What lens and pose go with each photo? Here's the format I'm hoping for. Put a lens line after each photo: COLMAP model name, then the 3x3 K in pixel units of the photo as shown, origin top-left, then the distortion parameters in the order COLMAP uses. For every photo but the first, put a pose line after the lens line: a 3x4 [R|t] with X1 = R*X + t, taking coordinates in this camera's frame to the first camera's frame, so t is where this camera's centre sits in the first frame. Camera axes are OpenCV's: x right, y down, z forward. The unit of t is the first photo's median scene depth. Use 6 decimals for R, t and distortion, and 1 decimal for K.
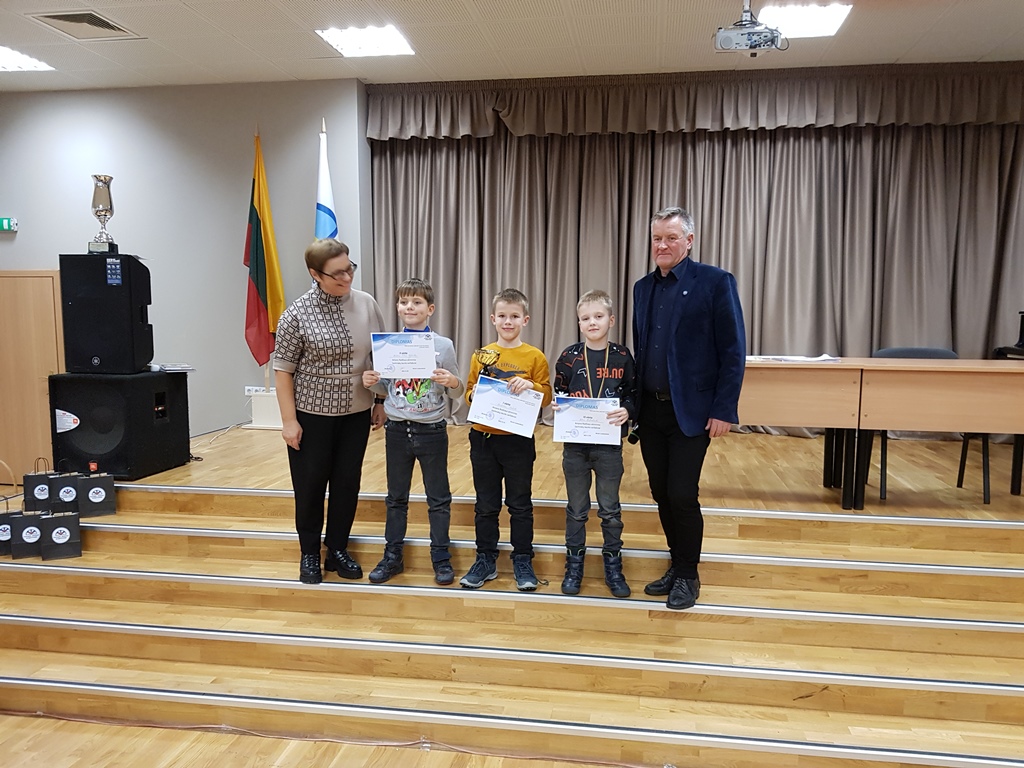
lens RADIAL K [[823.2, 0, 522.5], [0, 823.2, 384.4], [0, 0, 1]] dist [-0.000114, -0.006899]
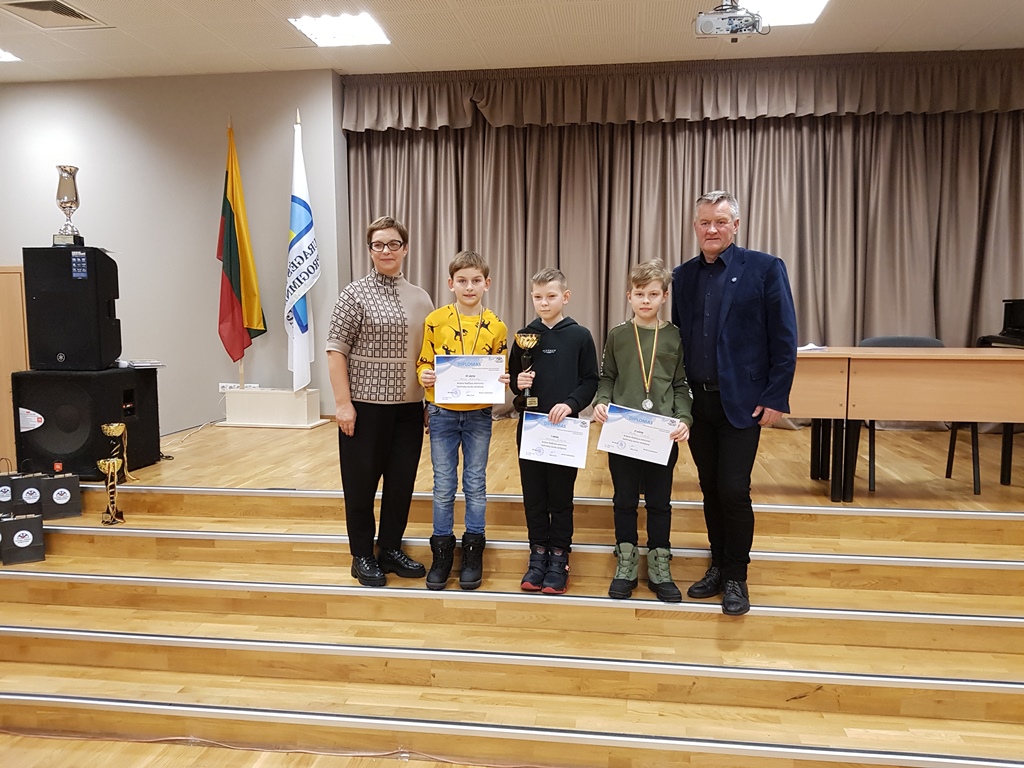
lens RADIAL K [[819.5, 0, 517.8], [0, 819.5, 370.4], [0, 0, 1]] dist [-0.001517, -0.007186]
pose [[0.999809, -0.009264, 0.017223, 0.001214], [0.009475, 0.999881, -0.012173, 0.003570], [-0.017108, 0.012334, 0.999778, 0.028788]]
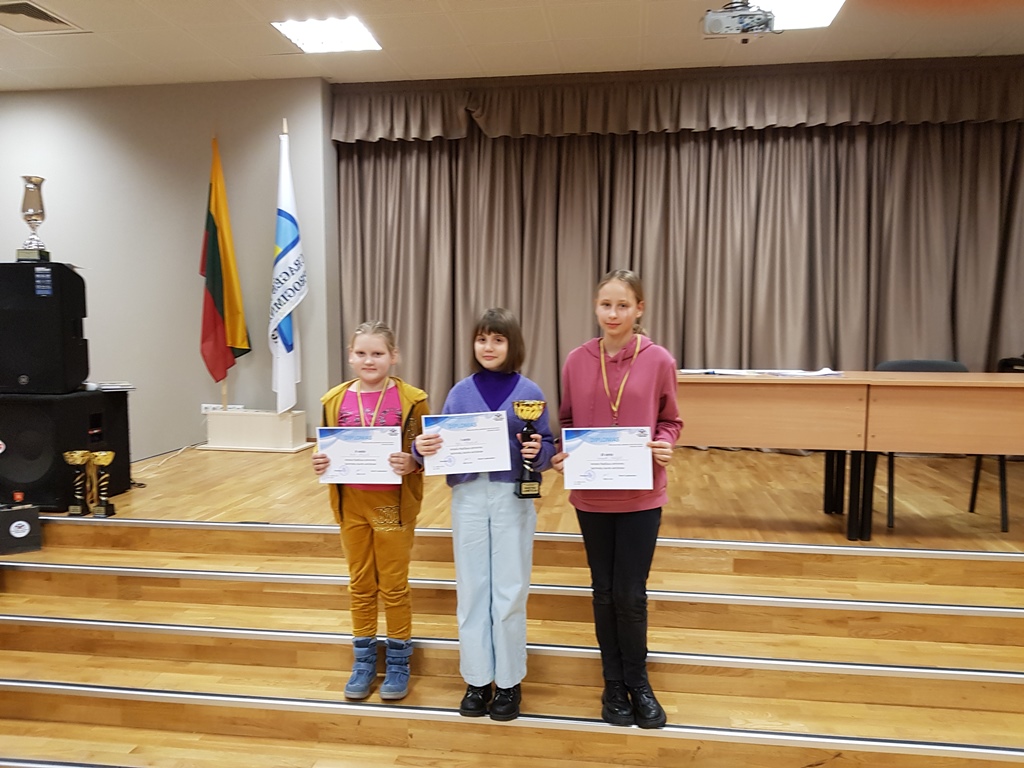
lens RADIAL K [[815.8, 0, 512.0], [0, 815.8, 384.0], [0, 0, 1]] dist [-0.006687, -0.003545]
pose [[0.999968, -0.005233, 0.006039, 0.014581], [0.005316, 0.999891, -0.013741, -0.008209], [-0.005966, 0.013773, 0.999887, 0.095578]]
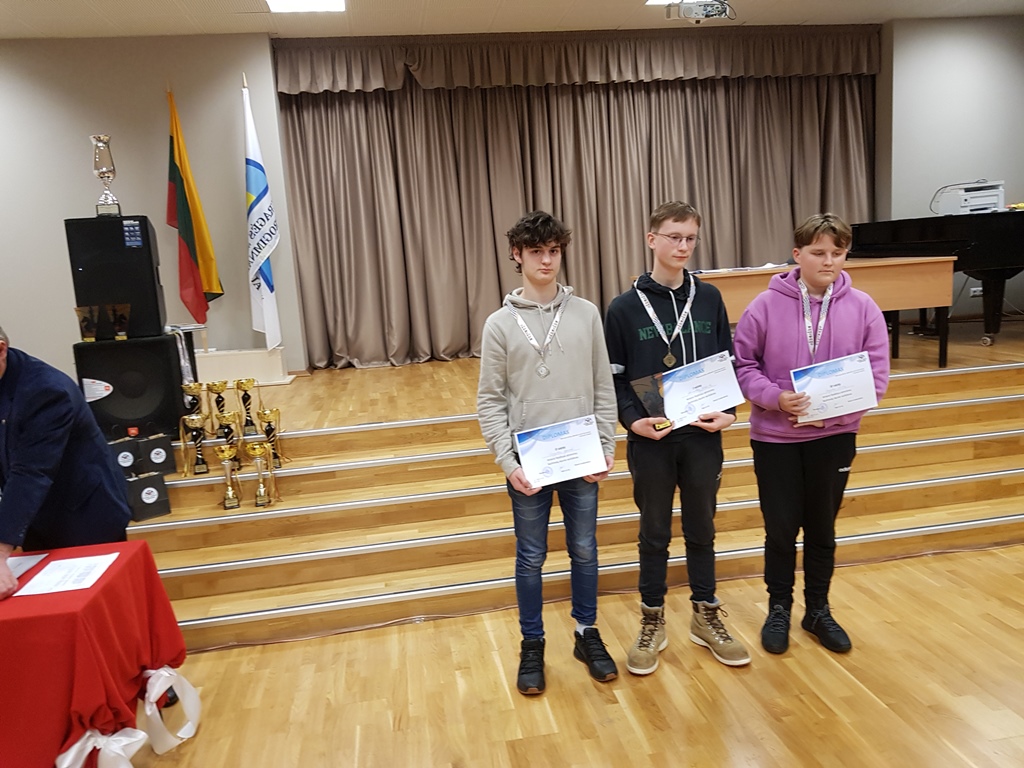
lens RADIAL K [[819.5, 0, 517.8], [0, 819.5, 370.4], [0, 0, 1]] dist [-0.001517, -0.007186]
pose [[0.948148, -0.110923, 0.297843, -0.352488], [0.097986, 0.993492, 0.058072, 0.014201], [-0.302347, -0.025877, 0.952847, -0.079620]]
